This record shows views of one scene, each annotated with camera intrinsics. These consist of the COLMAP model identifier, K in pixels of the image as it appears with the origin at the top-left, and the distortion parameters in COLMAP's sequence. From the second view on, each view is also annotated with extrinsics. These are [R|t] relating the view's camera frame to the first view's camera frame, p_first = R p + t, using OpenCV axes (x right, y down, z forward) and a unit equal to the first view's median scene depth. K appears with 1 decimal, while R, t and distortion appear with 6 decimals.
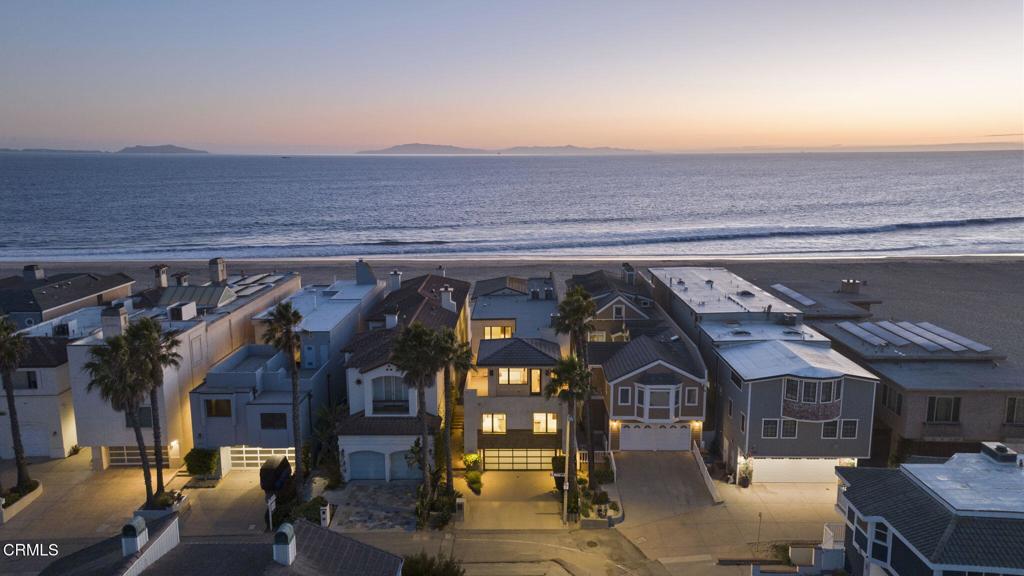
lens RADIAL K [[777.4, 0, 512.0], [0, 777.4, 288.0], [0, 0, 1]] dist [0.003746, 0.000502]
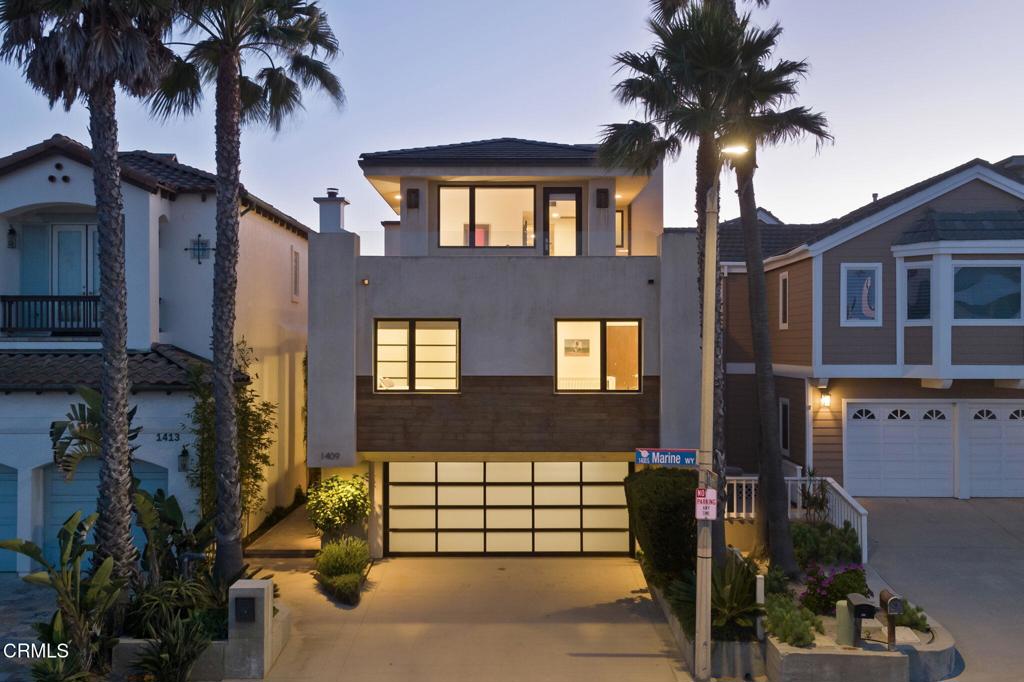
lens RADIAL K [[1089.1, 0, 512.0], [0, 1089.1, 341.0], [0, 0, 1]] dist [0.035753, -0.009758]
pose [[0.999978, 0.004984, 0.004316, 0.009441], [-0.004132, 0.983894, -0.178704, 0.234488], [-0.005137, 0.178682, 0.983893, 0.598863]]
